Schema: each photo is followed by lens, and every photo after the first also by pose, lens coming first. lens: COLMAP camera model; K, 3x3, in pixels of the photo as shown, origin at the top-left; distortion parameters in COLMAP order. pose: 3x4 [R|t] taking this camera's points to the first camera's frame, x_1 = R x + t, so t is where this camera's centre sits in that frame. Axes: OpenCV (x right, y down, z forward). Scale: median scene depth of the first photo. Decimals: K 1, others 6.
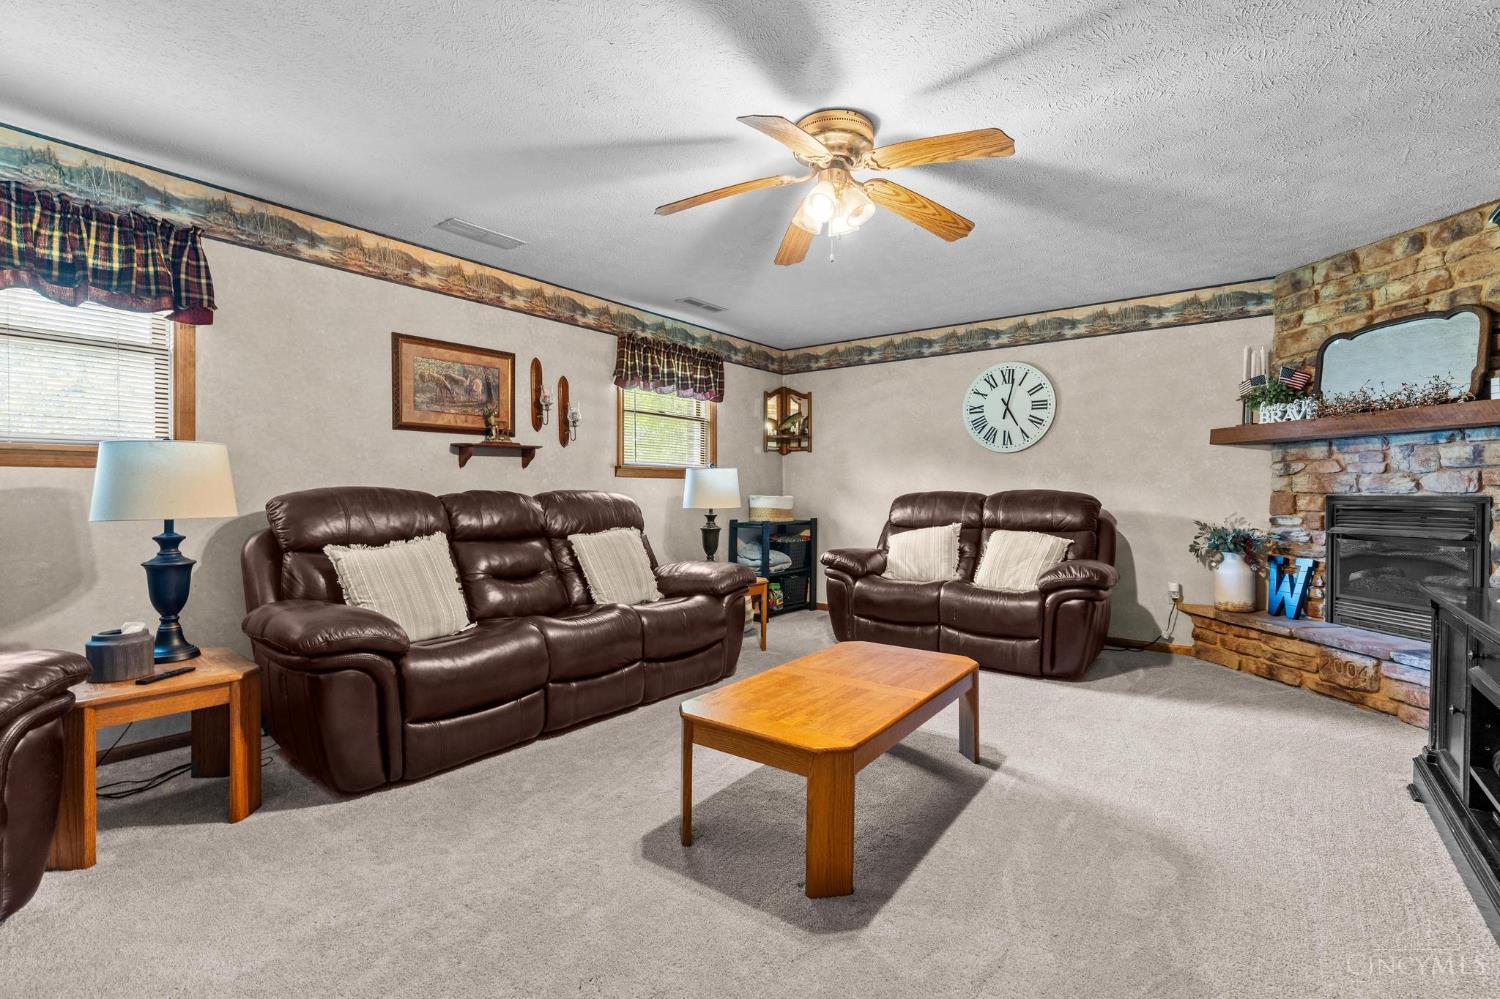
lens RADIAL K [[671.1, 0, 753.4], [0, 671.1, 485.0], [0, 0, 1]] dist [-0.001680, -0.000199]
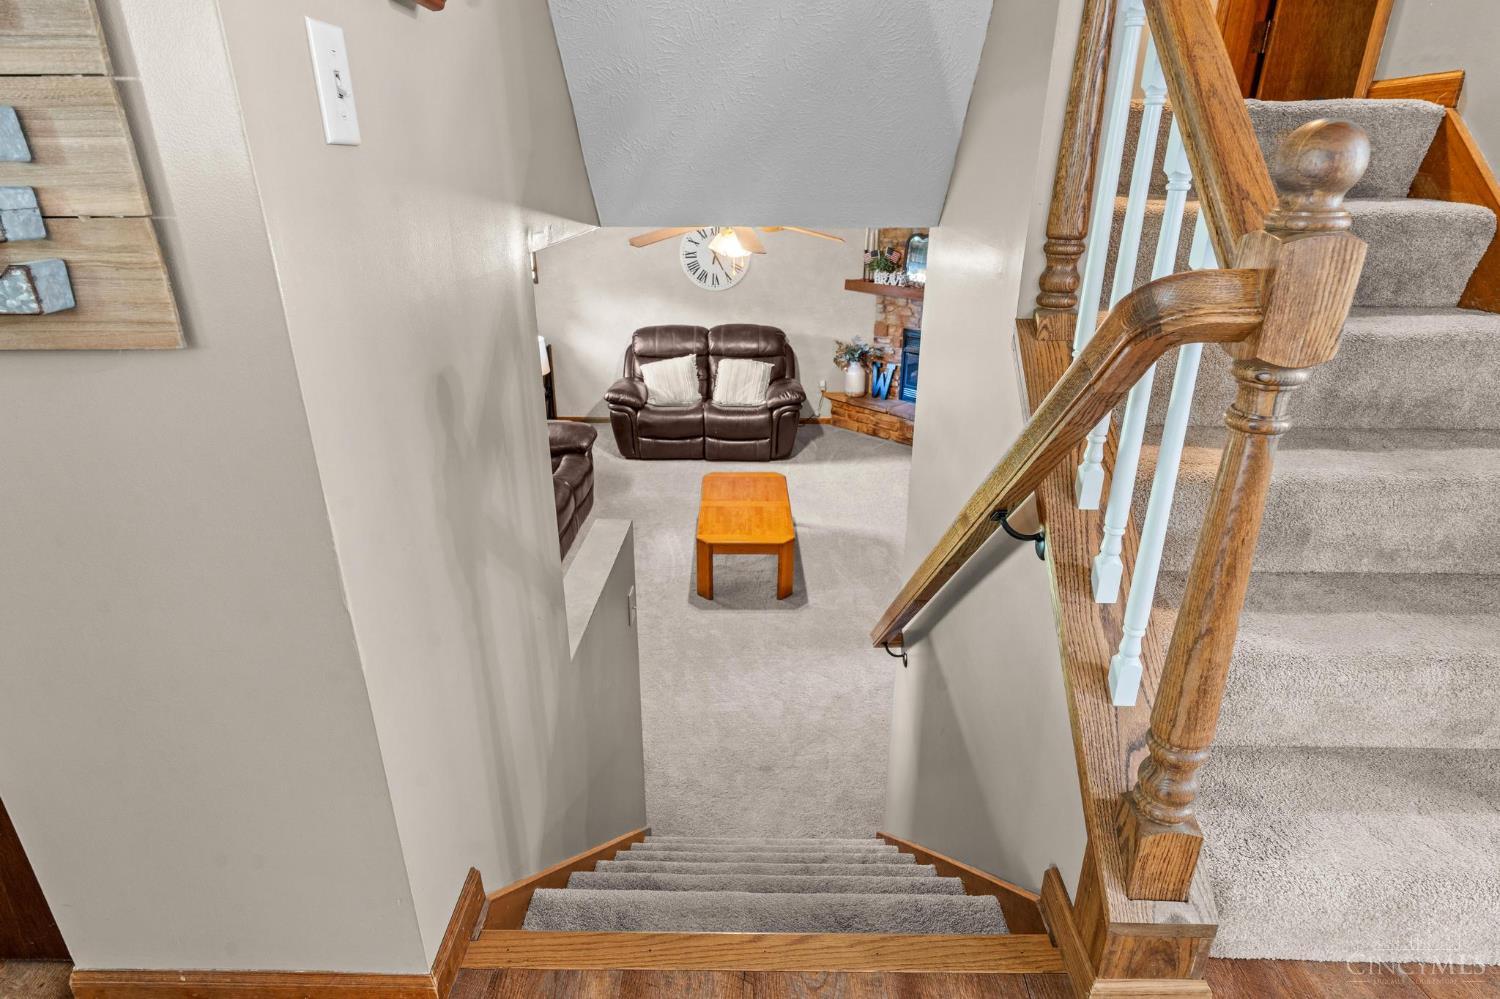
lens RADIAL K [[802.5, 0, 750.3], [0, 802.5, 484.3], [0, 0, 1]] dist [-0.000214, 0.000218]
pose [[0.811099, -0.217816, 0.542839, -0.600618], [-0.000436, 0.927850, 0.372954, -0.341327], [-0.584908, -0.302740, 0.752483, -0.395090]]
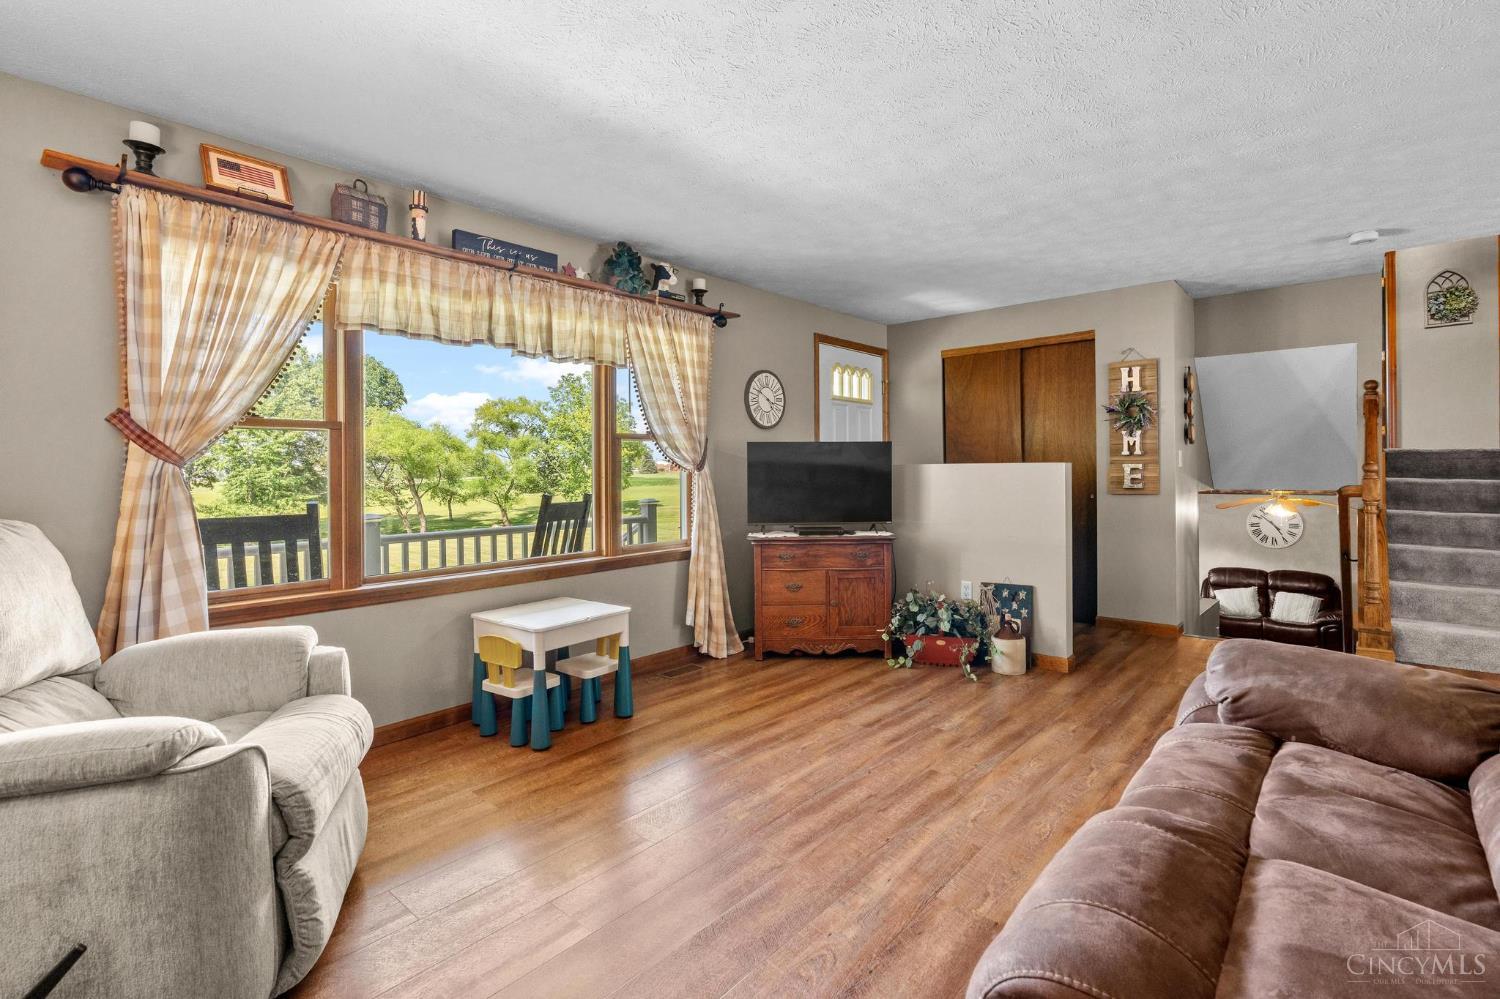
lens RADIAL K [[703.4, 0, 757.5], [0, 703.4, 474.4], [0, 0, 1]] dist [-0.002963, -0.000051]
pose [[0.997539, -0.009511, -0.069462, -1.199169], [0.009551, 0.999954, 0.000246, -0.340193], [0.069456, -0.000908, 0.997585, -1.404962]]
